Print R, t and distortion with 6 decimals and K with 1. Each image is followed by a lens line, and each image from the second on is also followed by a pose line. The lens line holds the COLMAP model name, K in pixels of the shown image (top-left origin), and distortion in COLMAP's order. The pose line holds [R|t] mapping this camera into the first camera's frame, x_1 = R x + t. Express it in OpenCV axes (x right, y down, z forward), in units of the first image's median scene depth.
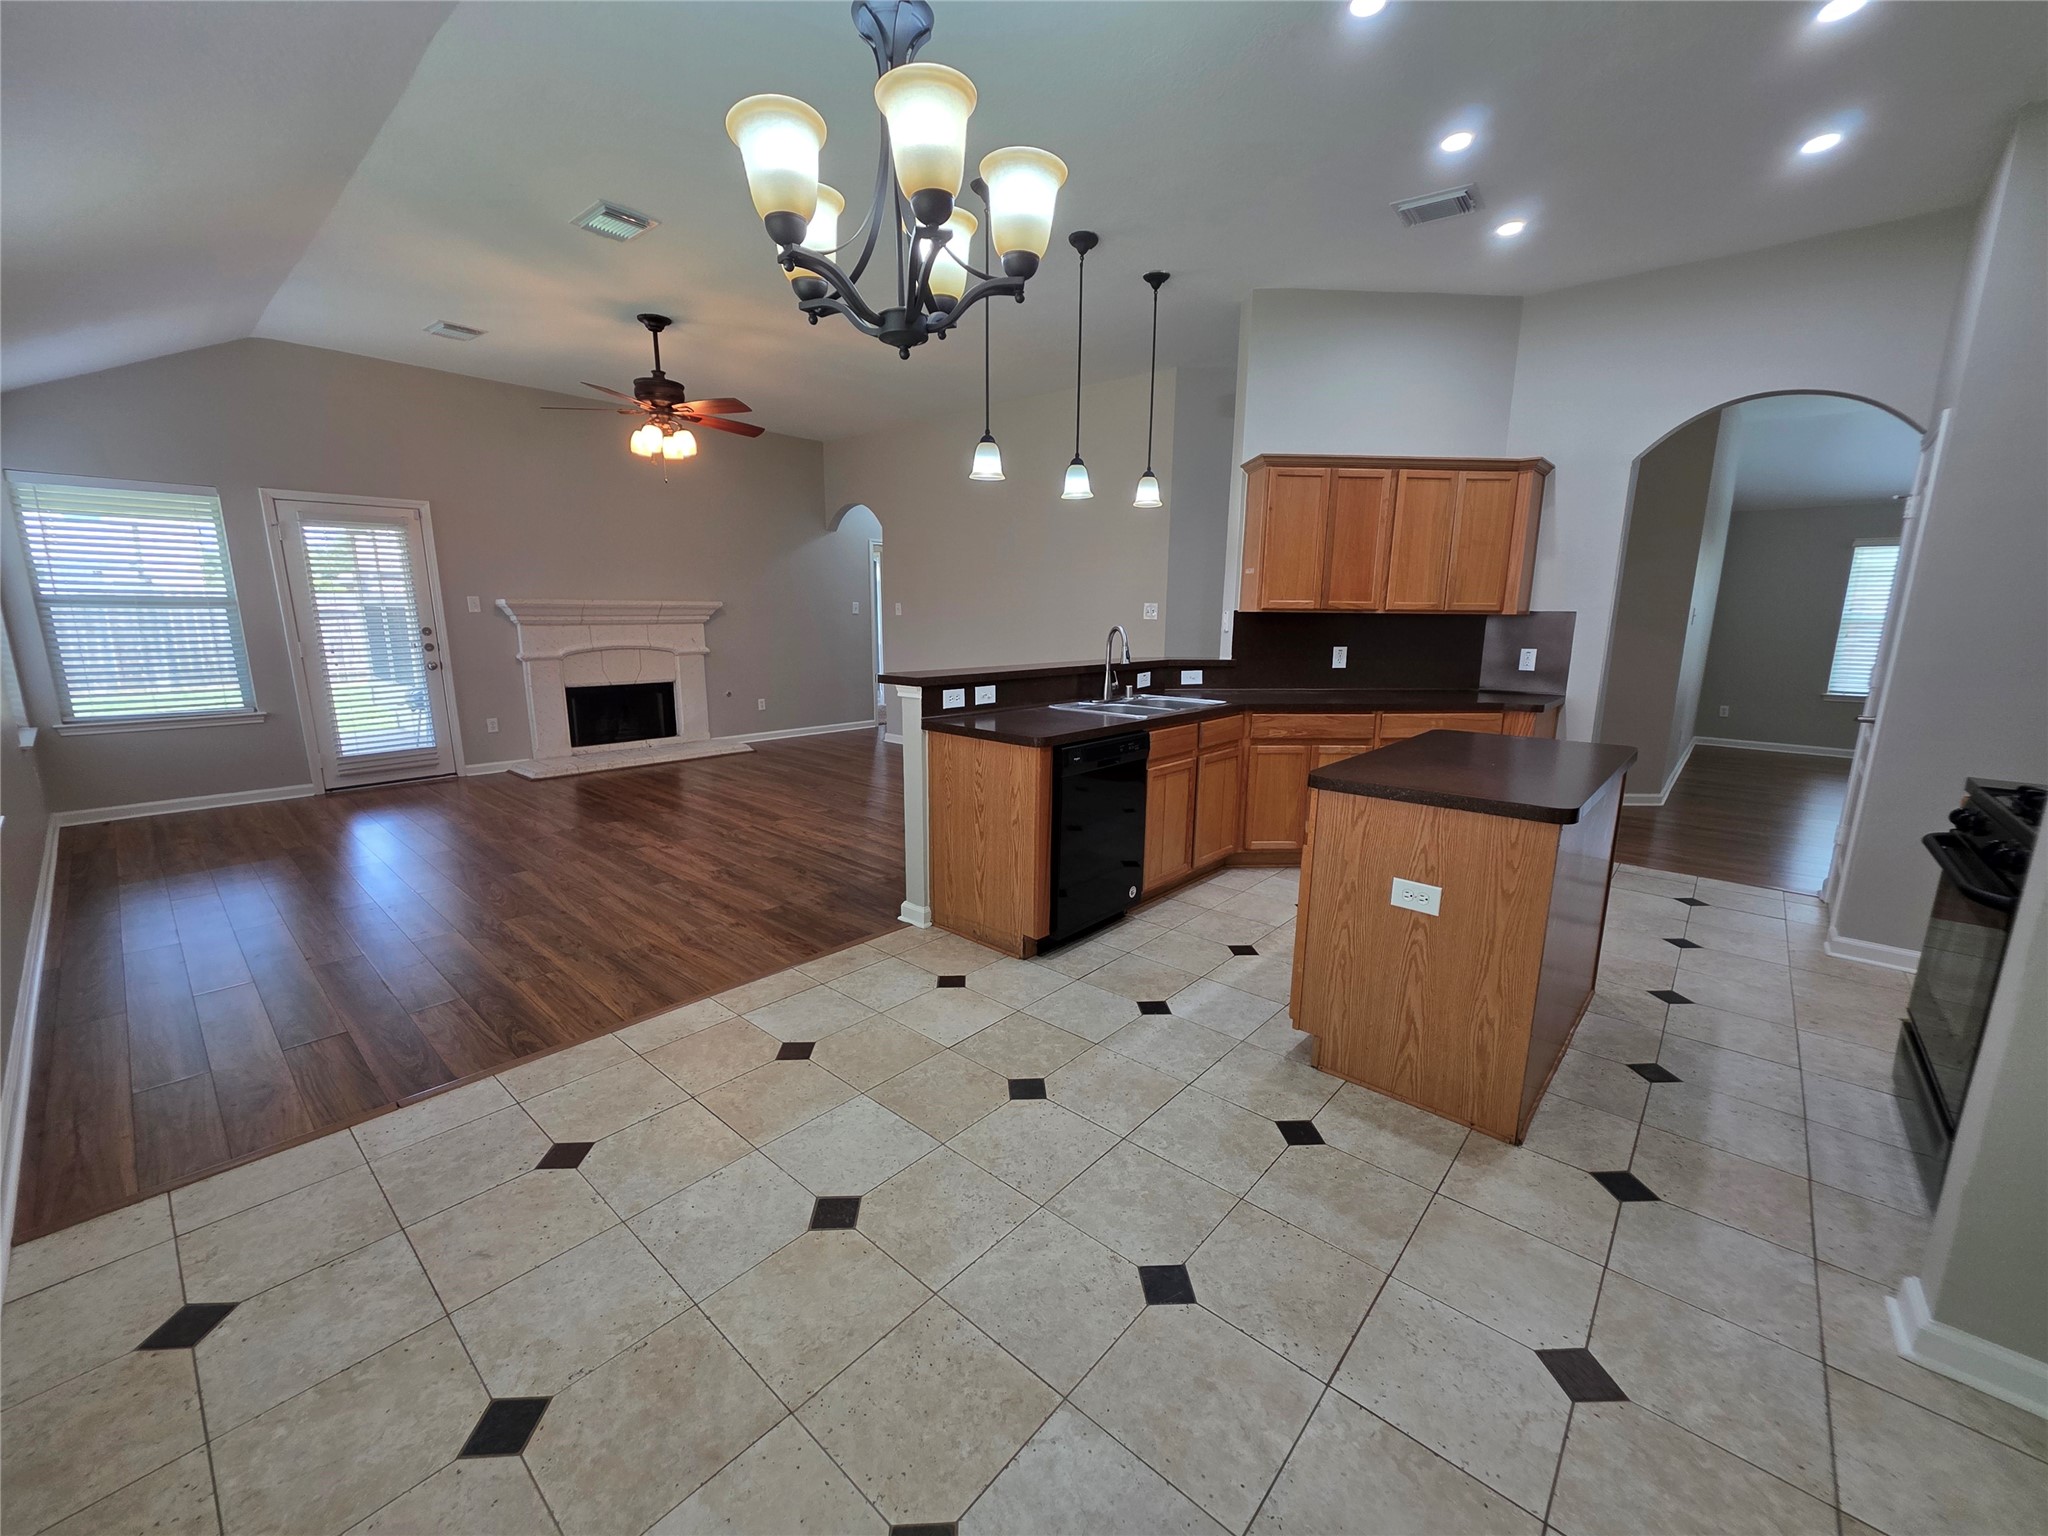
lens RADIAL K [[817.4, 0, 1016.3], [0, 817.4, 770.5], [0, 0, 1]] dist [-0.000639, 0.000030]
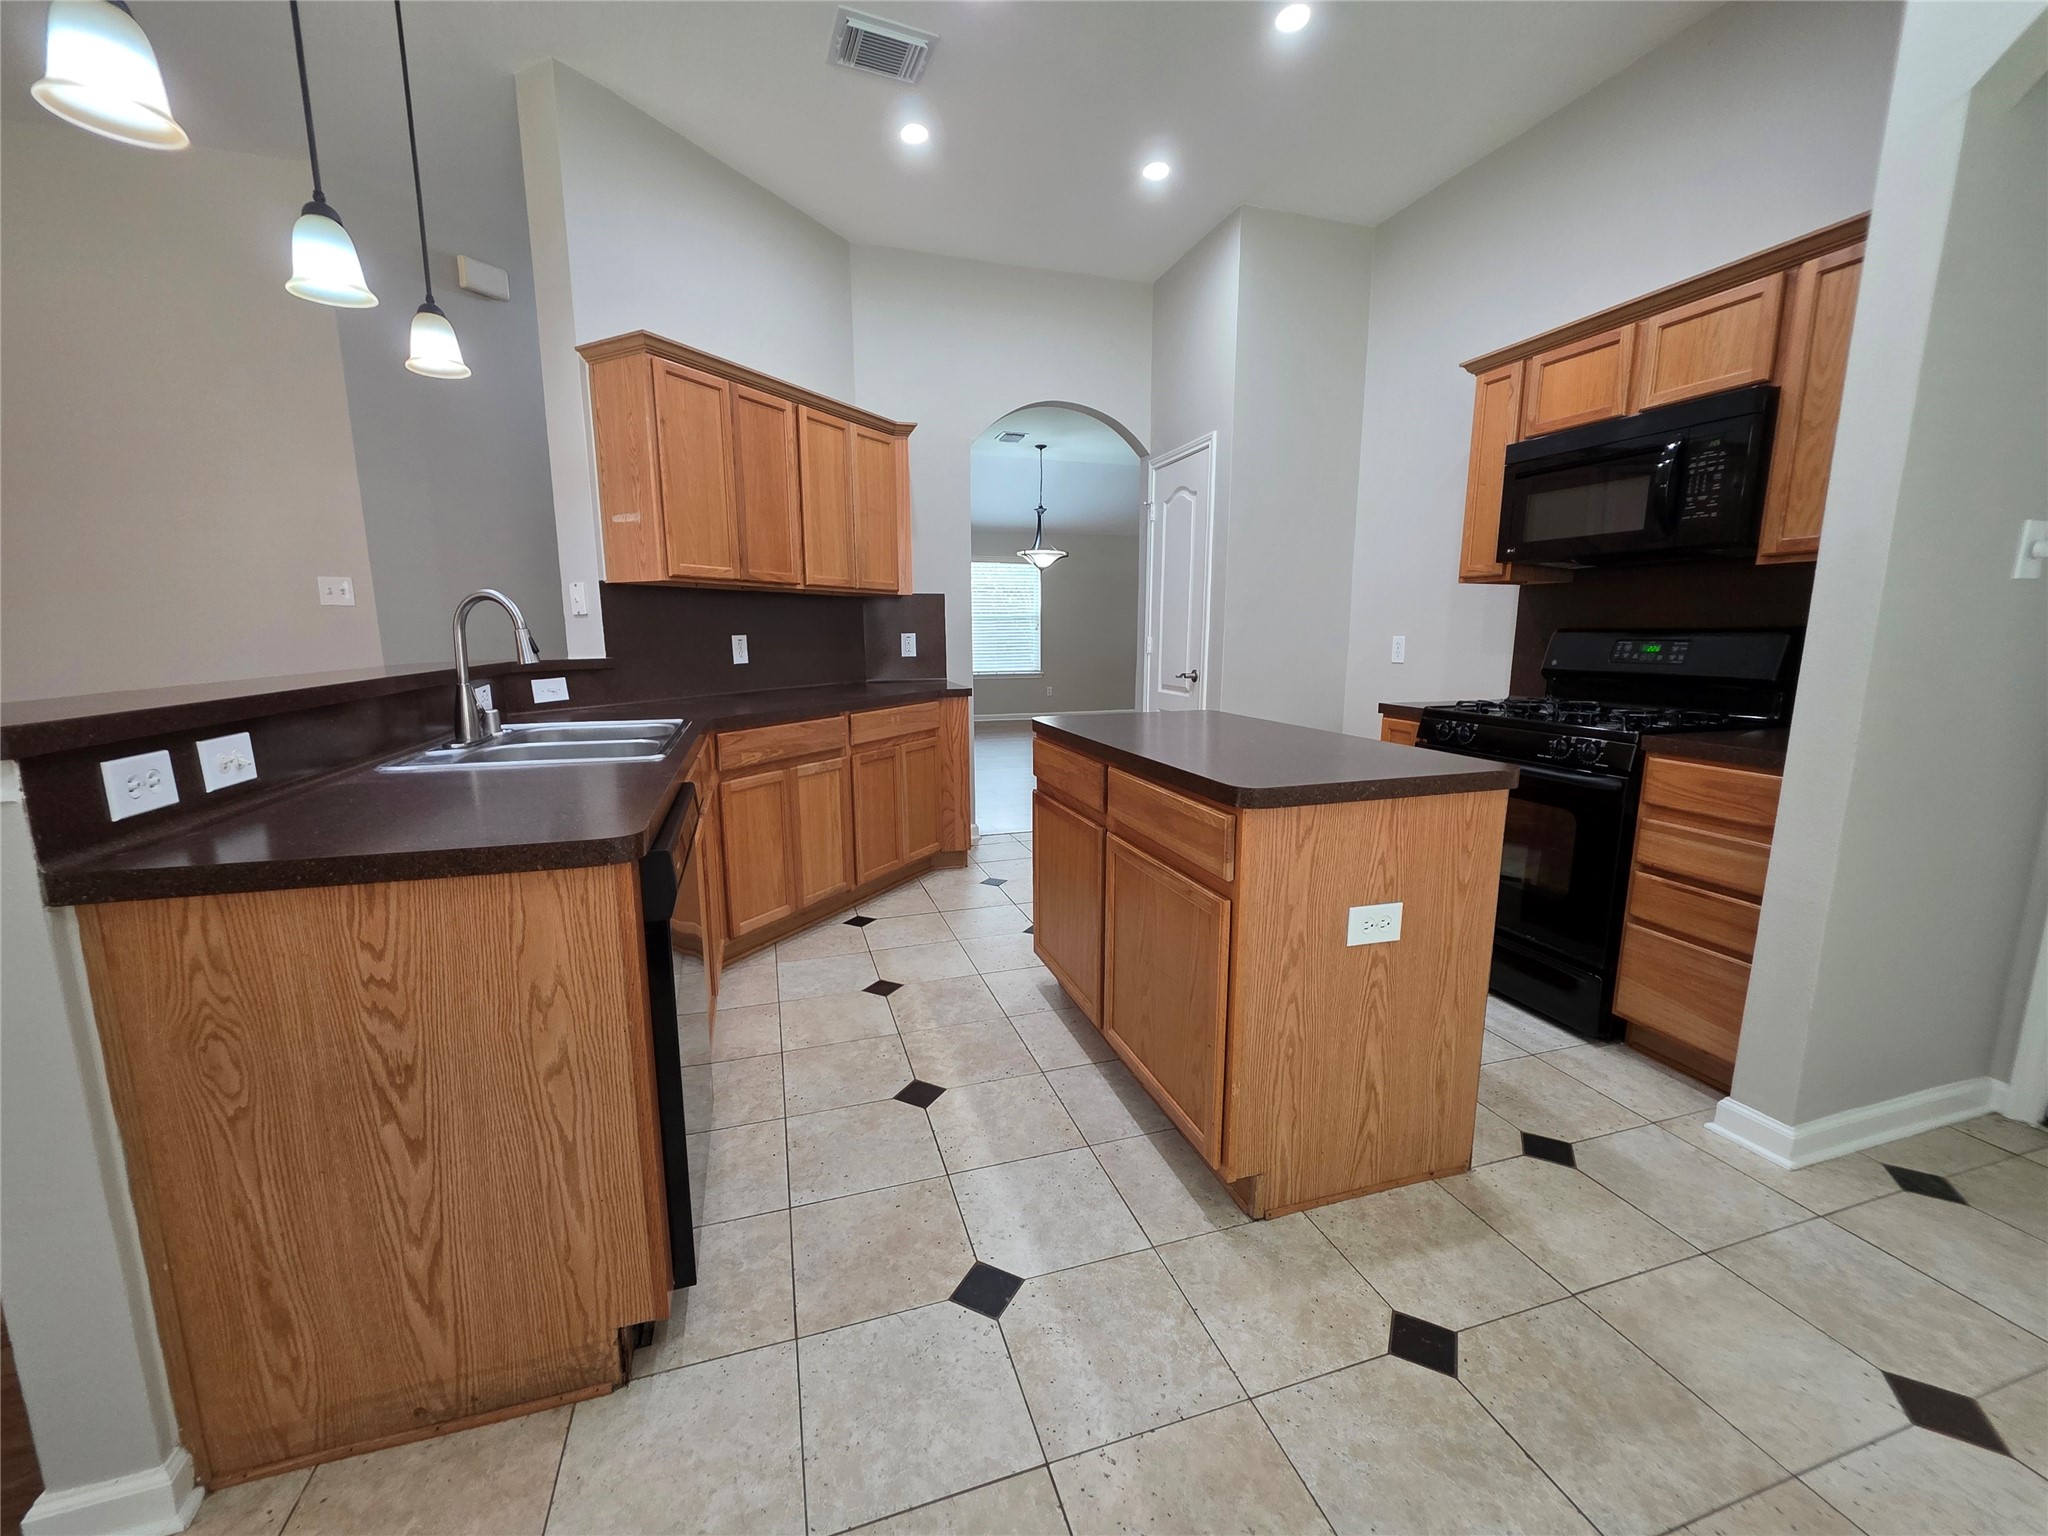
lens RADIAL K [[820.3, 0, 1022.2], [0, 820.3, 769.8], [0, 0, 1]] dist [0.000130, 0.000898]
pose [[0.507752, -0.155617, 0.847332, -0.175021], [0.173184, 0.981910, 0.076555, -0.059393], [-0.843917, 0.107873, 0.525517, 0.549961]]
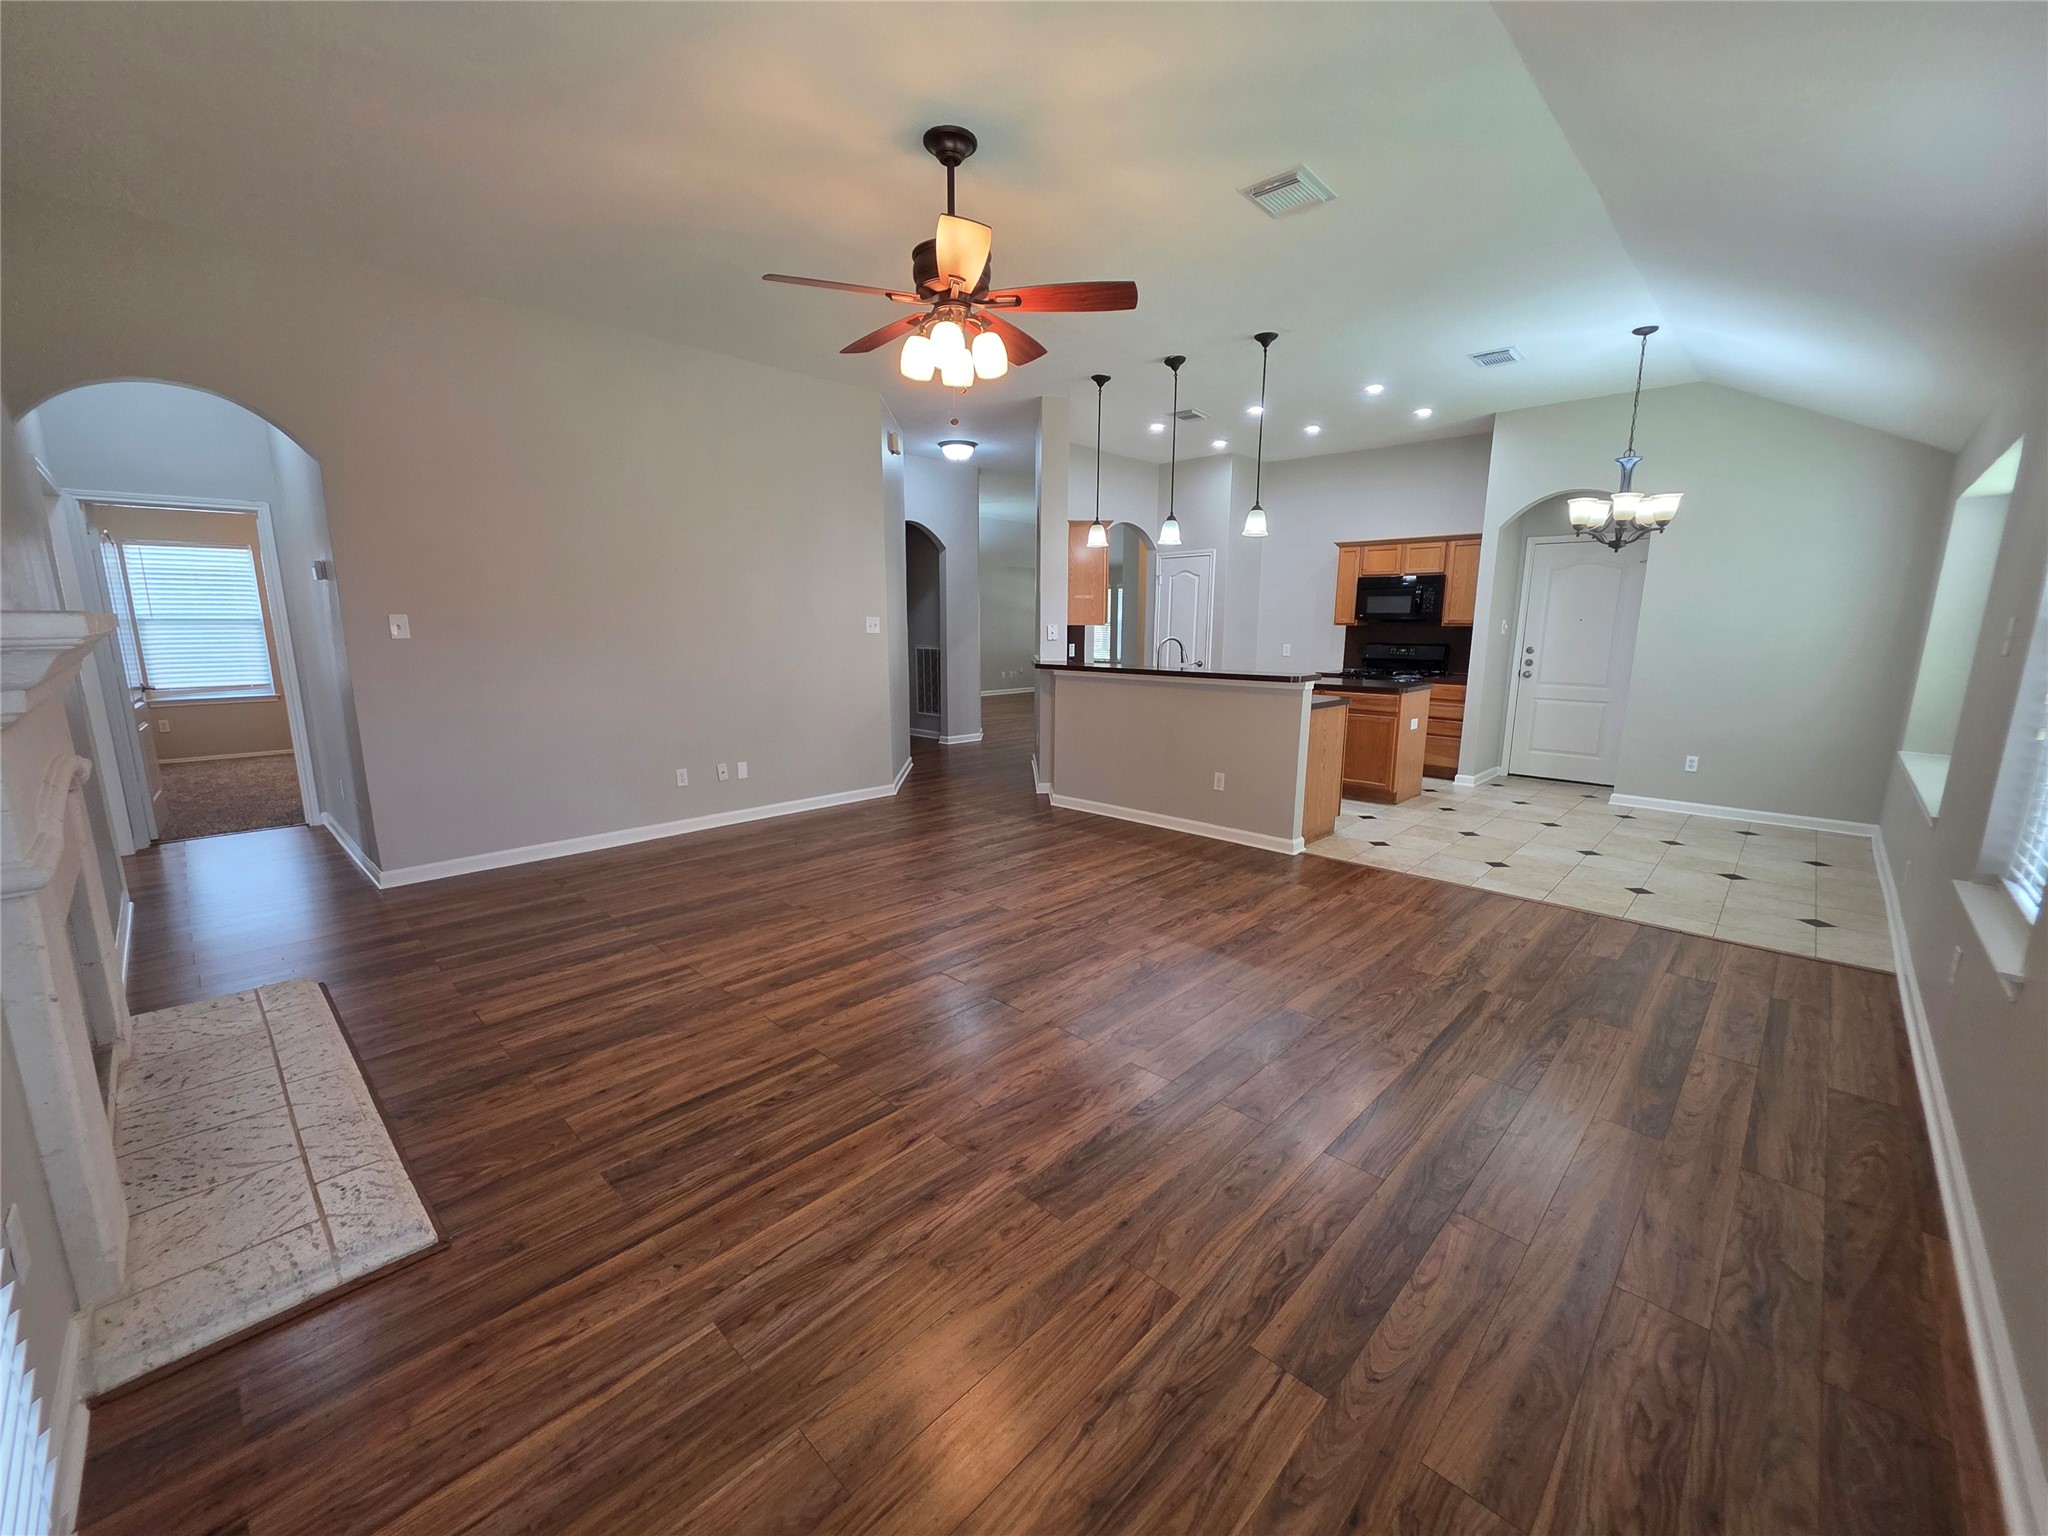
lens RADIAL K [[820.3, 0, 1022.2], [0, 820.3, 769.8], [0, 0, 1]] dist [0.000130, 0.000898]
pose [[0.033812, -0.185368, 0.982087, -1.551841], [0.190205, 0.965883, 0.175761, -0.296033], [-0.981162, 0.180855, 0.067917, 1.397602]]
